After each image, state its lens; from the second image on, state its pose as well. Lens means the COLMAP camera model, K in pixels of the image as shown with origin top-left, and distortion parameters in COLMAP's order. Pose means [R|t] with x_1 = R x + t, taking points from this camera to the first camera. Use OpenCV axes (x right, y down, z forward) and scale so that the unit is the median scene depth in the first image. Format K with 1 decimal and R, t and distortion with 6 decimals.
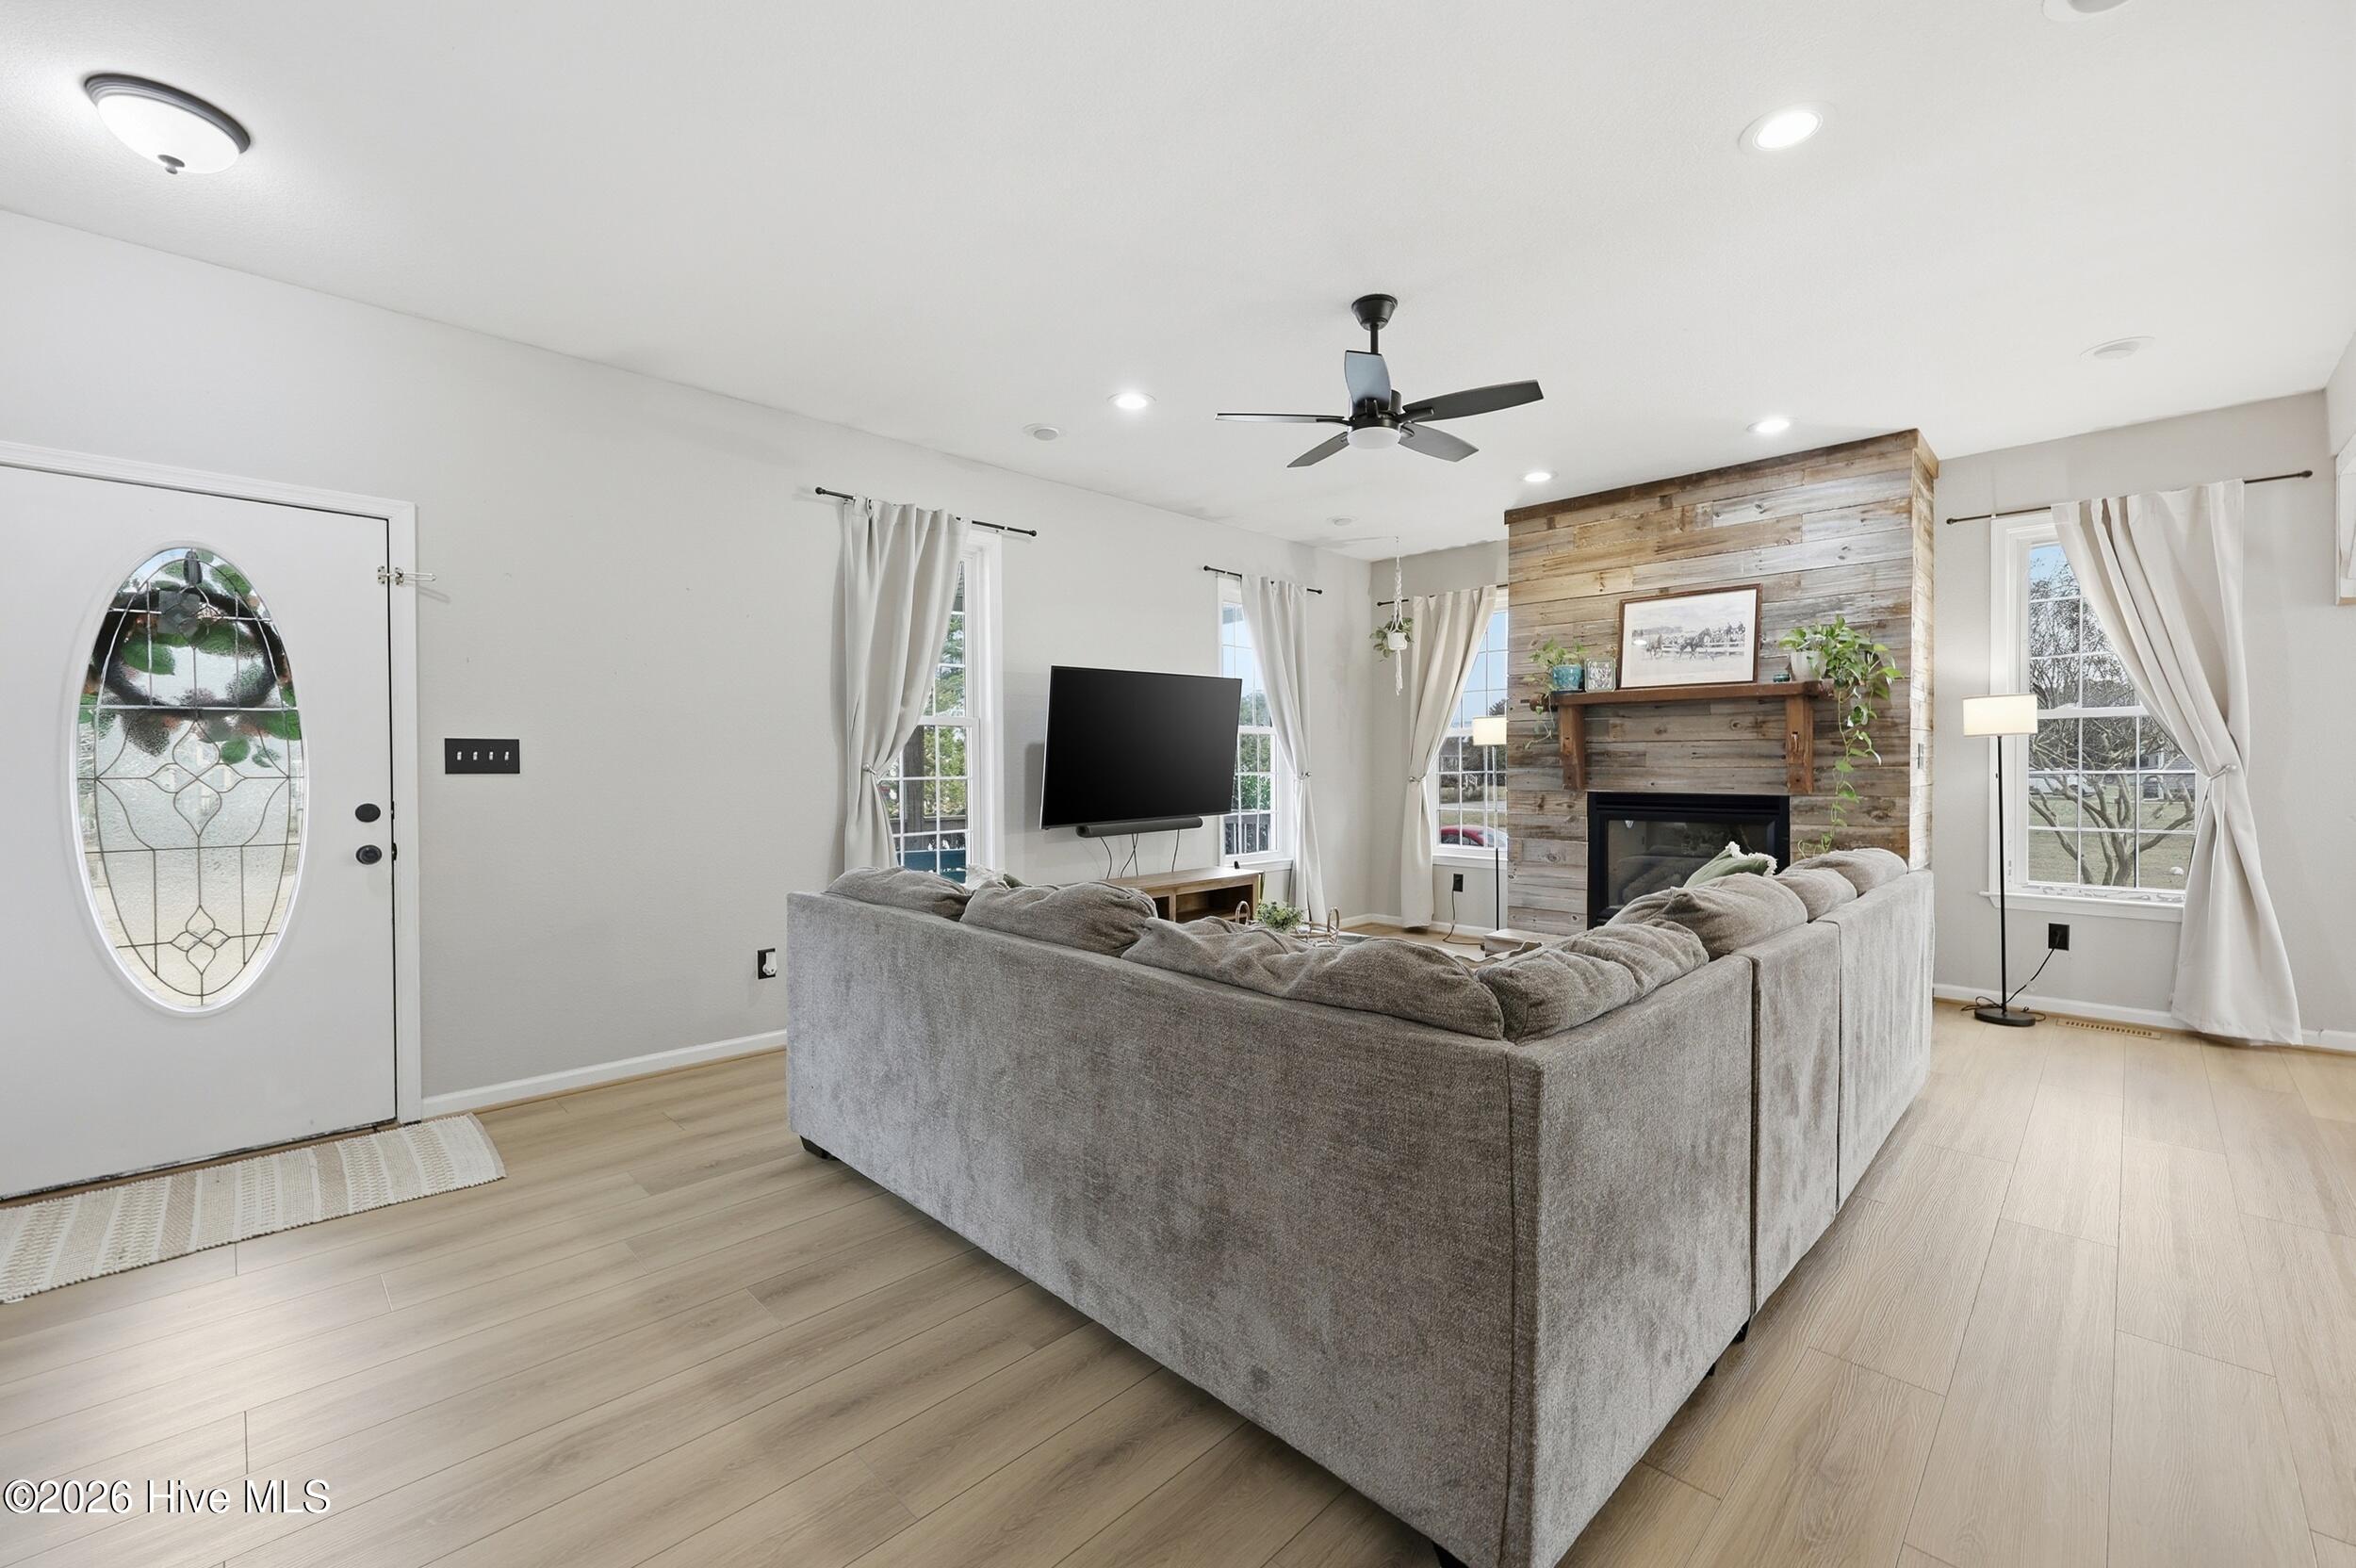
lens RADIAL K [[964.2, 0, 1170.2], [0, 964.2, 784.1], [0, 0, 1]] dist [-0.001897, 0.000973]
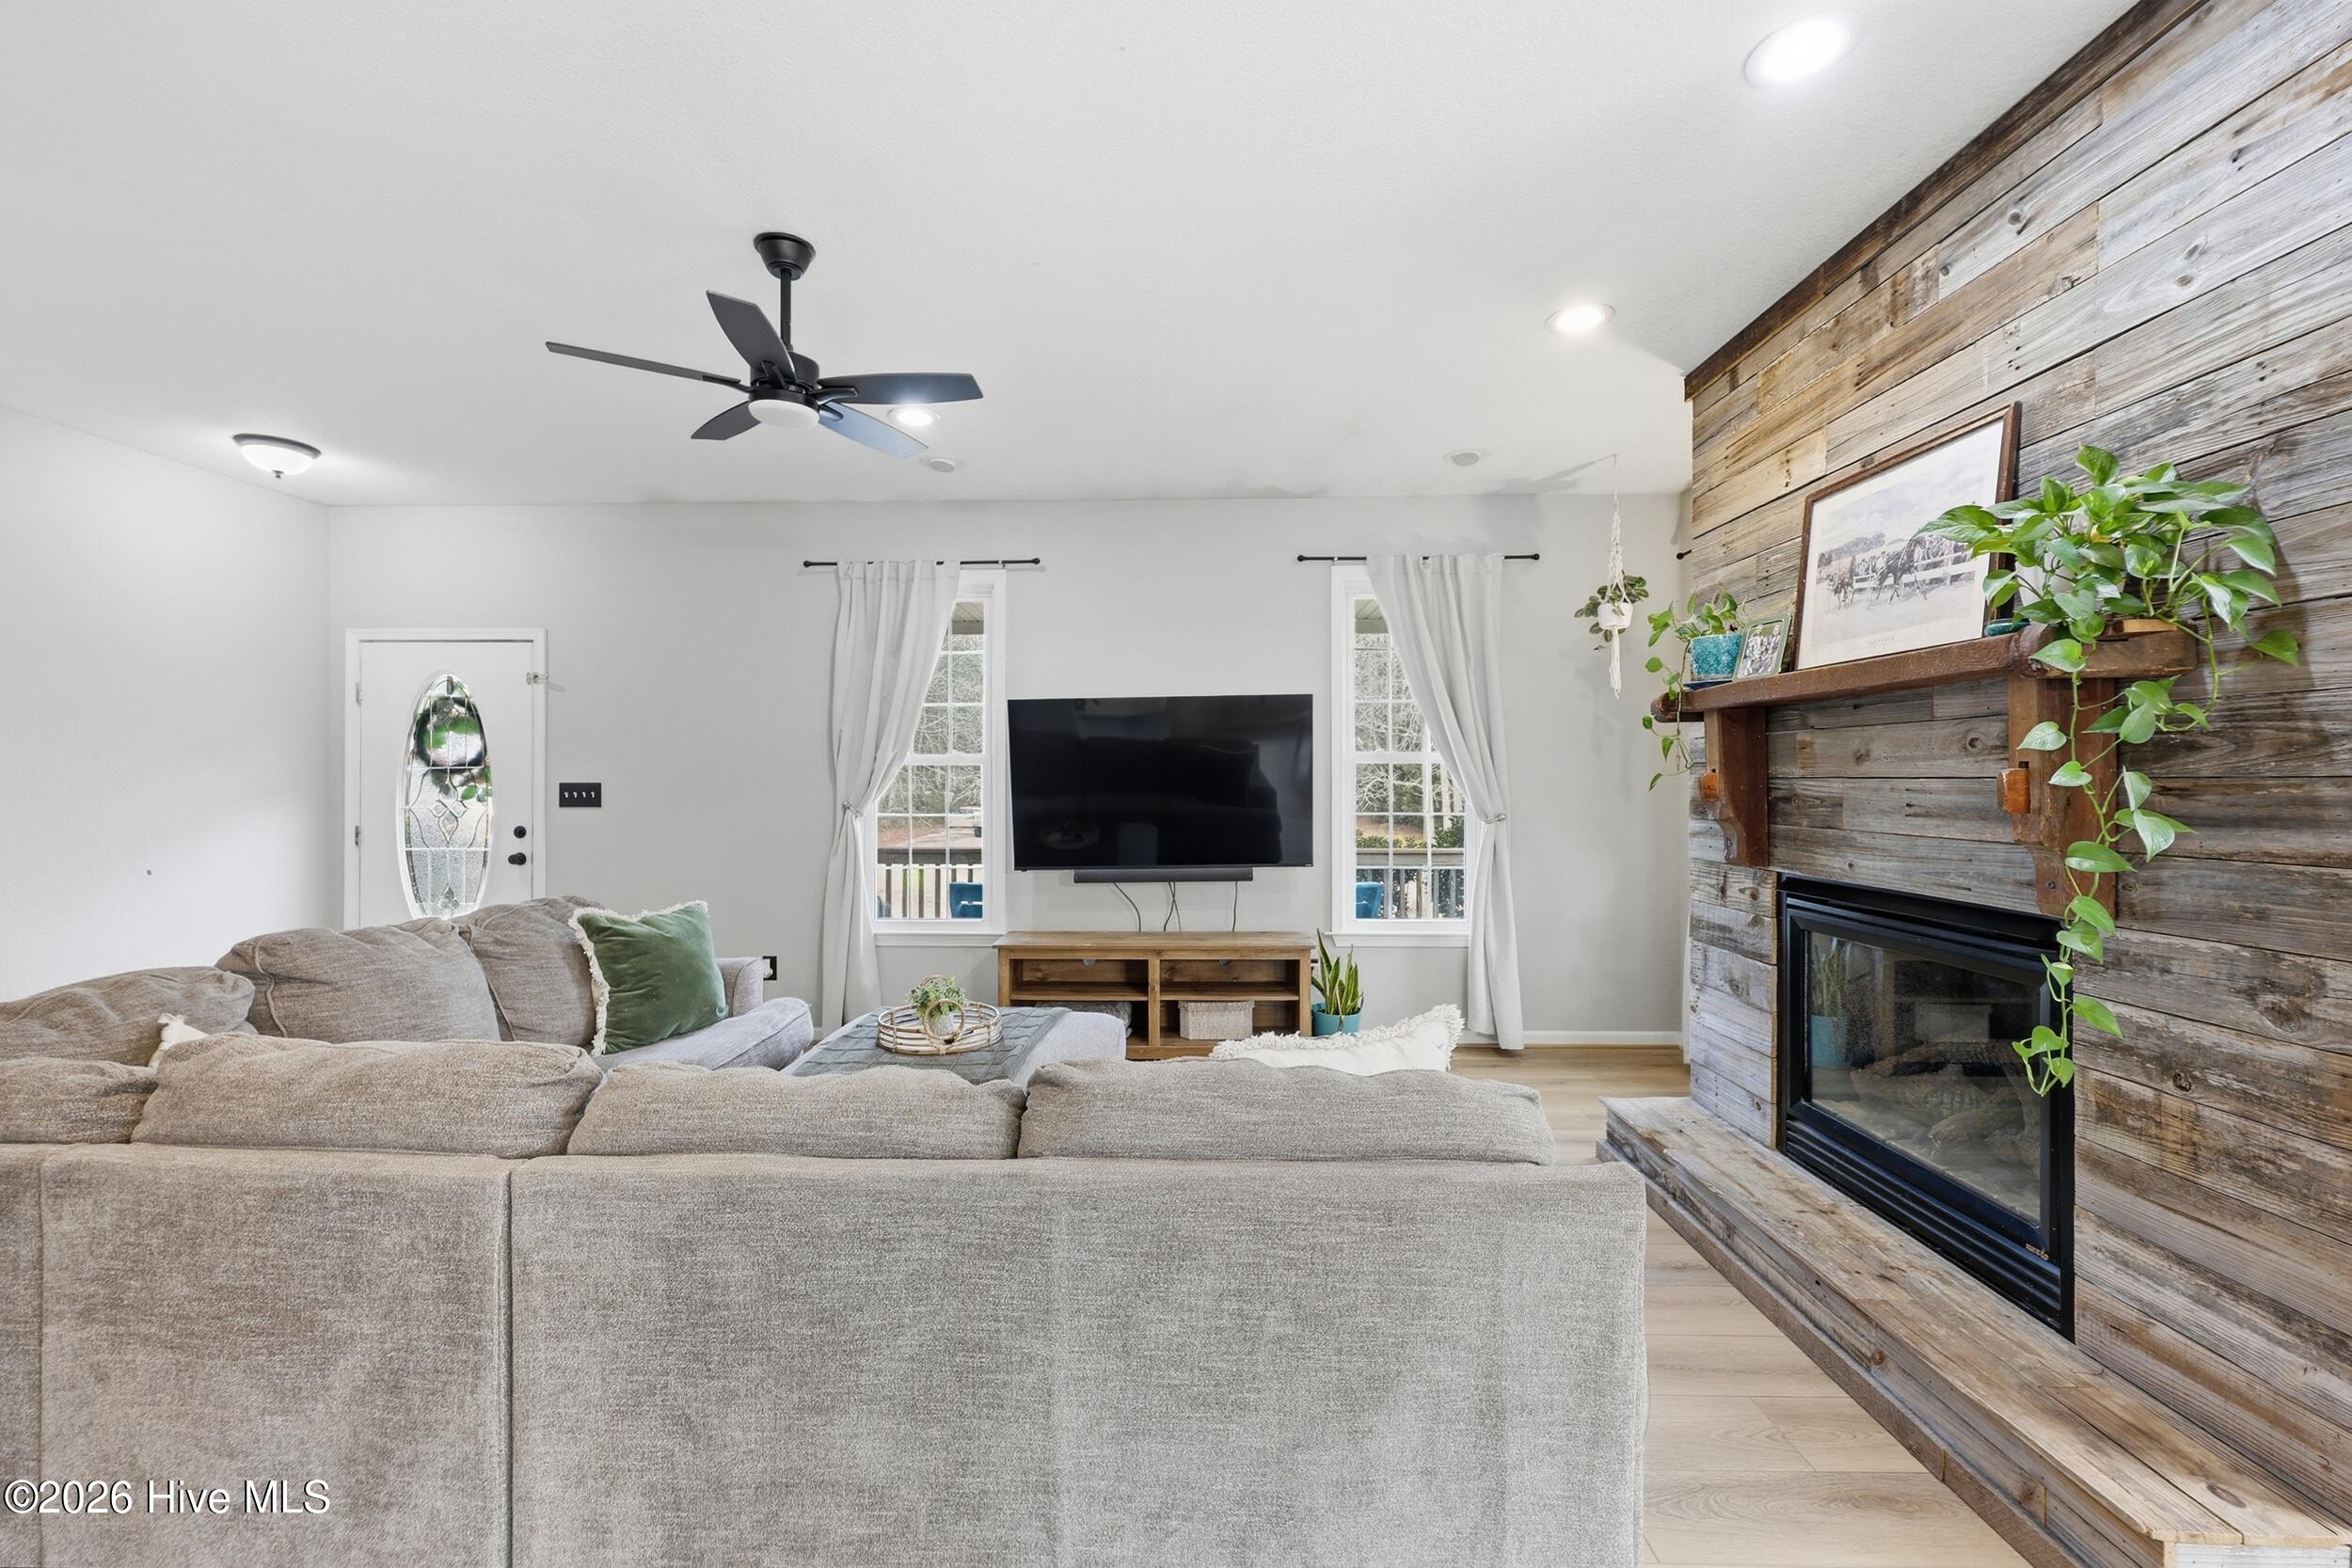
lens RADIAL K [[962.5, 0, 1173.2], [0, 962.5, 783.4], [0, 0, 1]] dist [-0.001897, 0.000973]
pose [[0.689215, 0.005072, -0.724539, 0.710526], [-0.015837, 0.999842, -0.008065, -0.036960], [0.724384, 0.017033, 0.689187, 0.485559]]
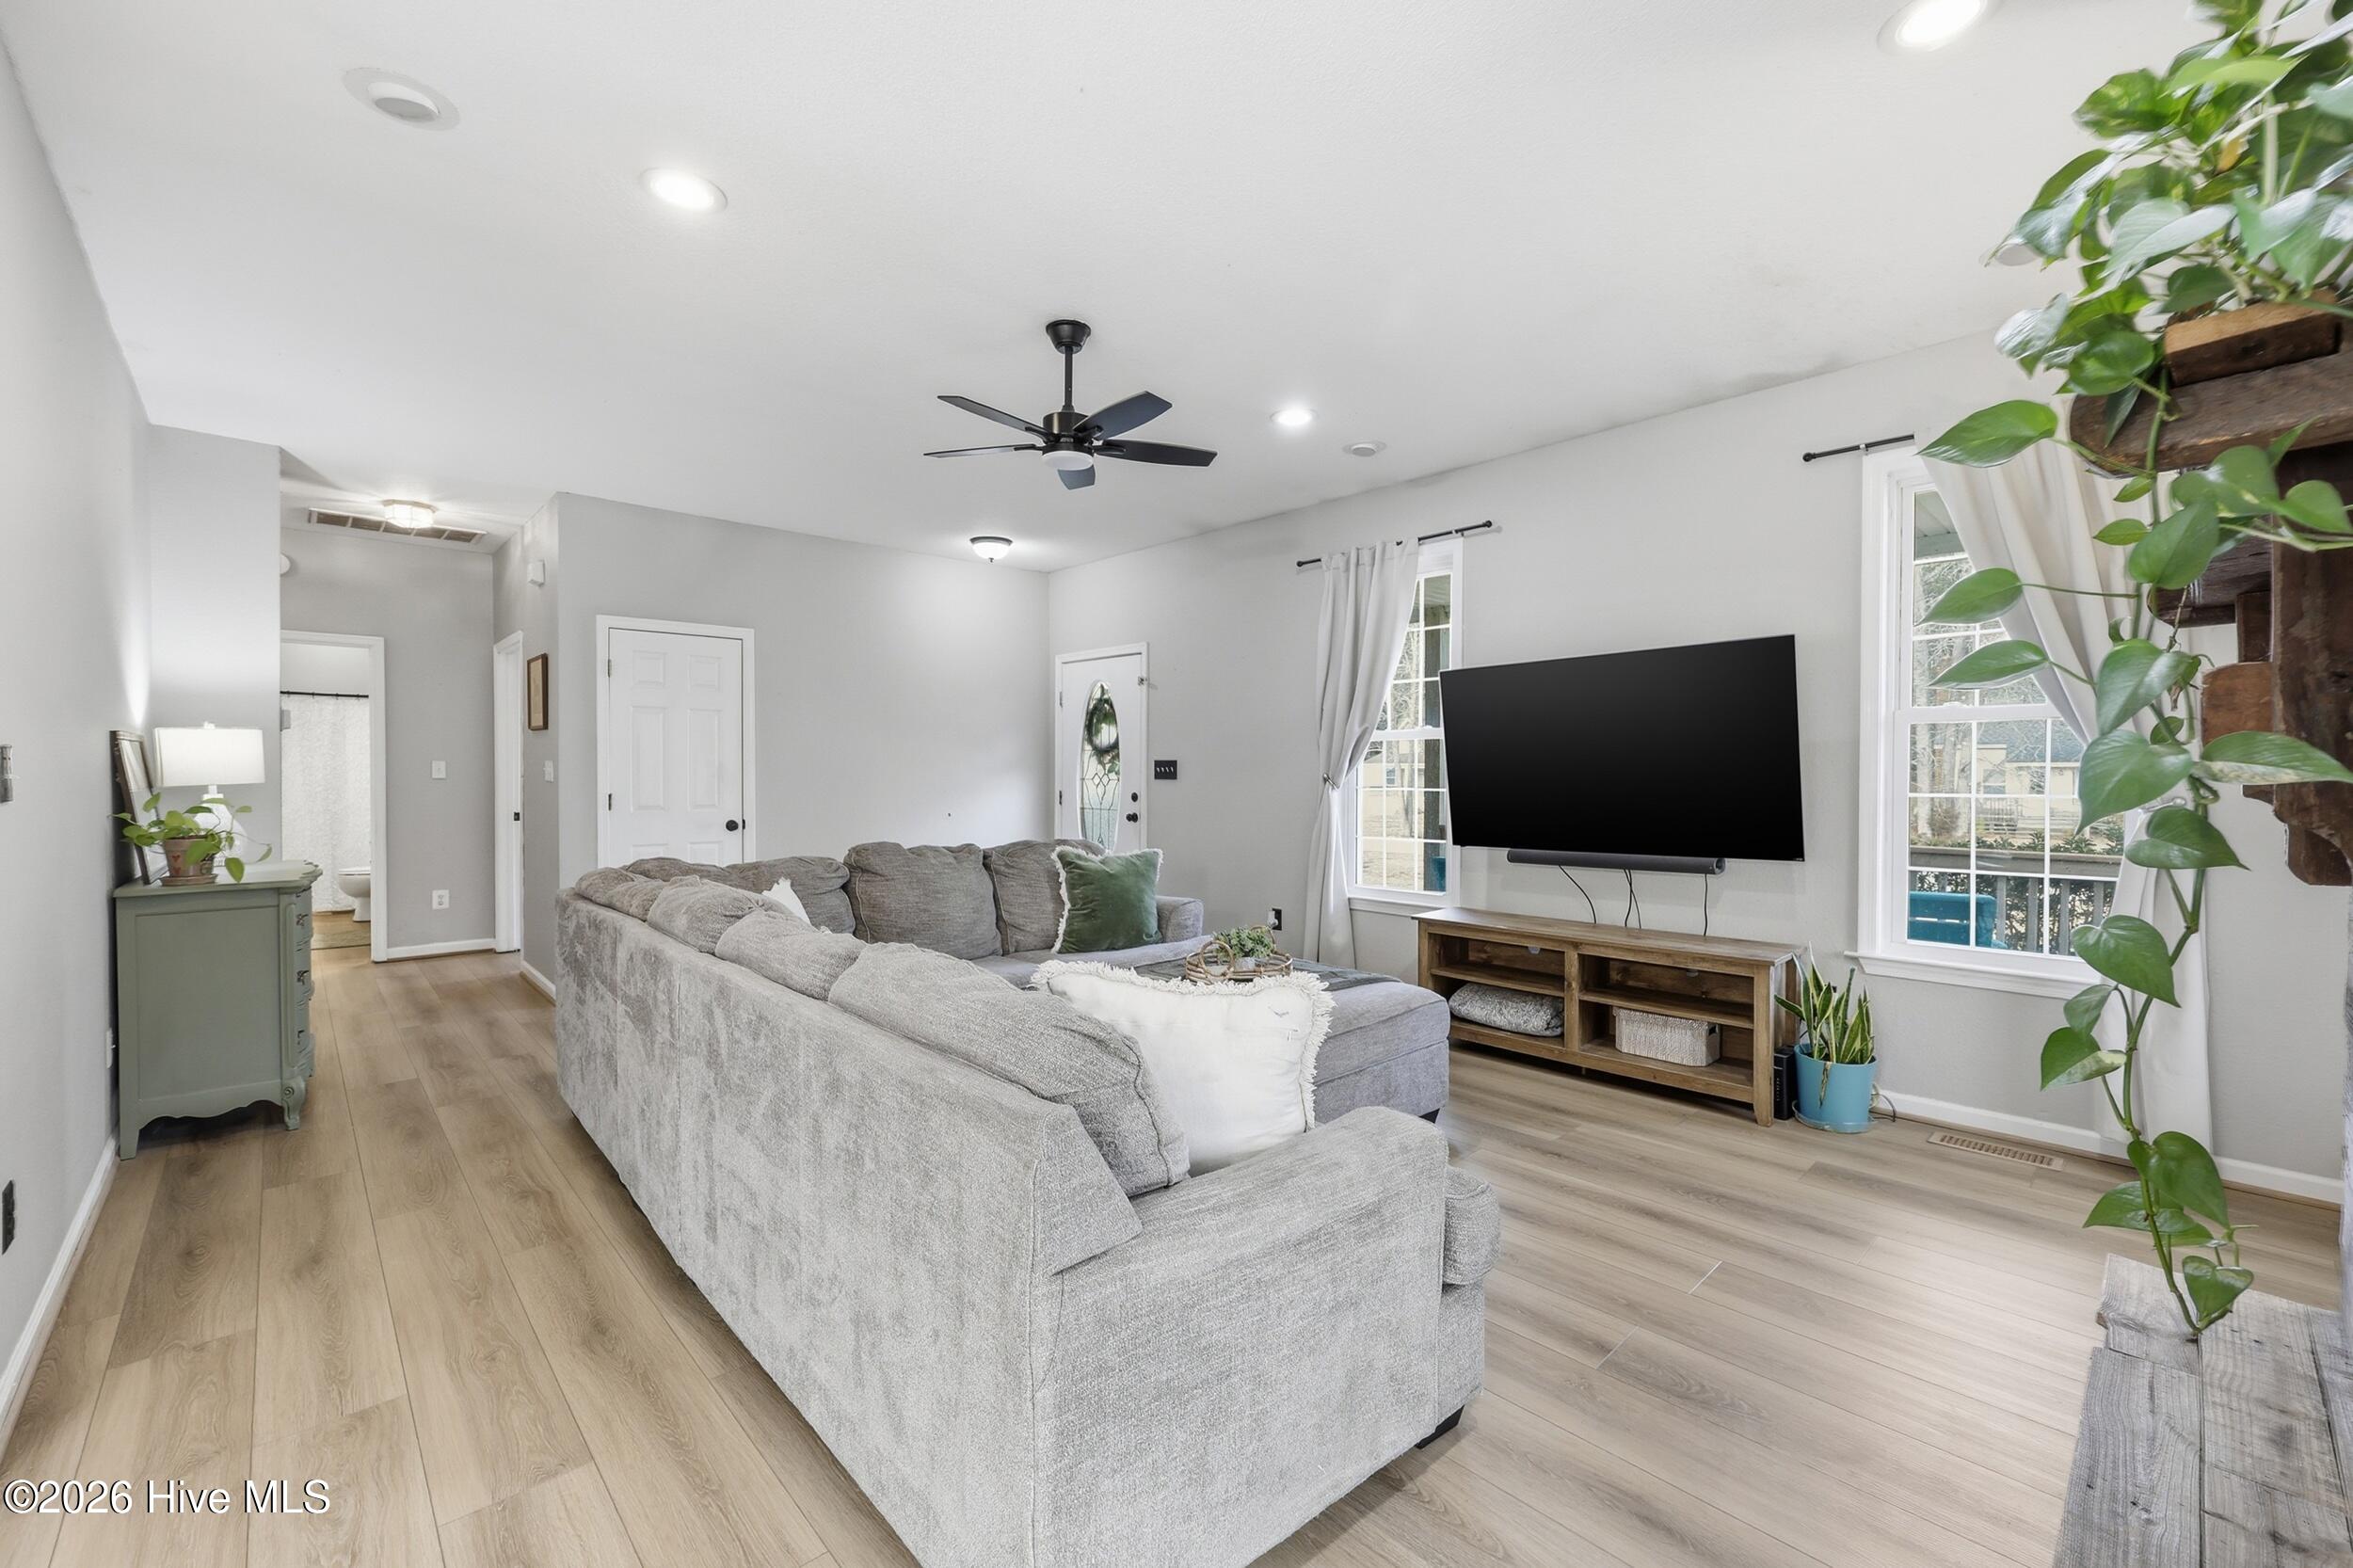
lens RADIAL K [[963.0, 0, 1175.3], [0, 963.0, 782.7], [0, 0, 1]] dist [-0.001897, 0.000973]
pose [[-0.033495, 0.016213, -0.999307, 0.864013], [-0.019189, 0.999674, 0.016862, -0.026556], [0.999255, 0.019741, -0.033173, 0.810271]]
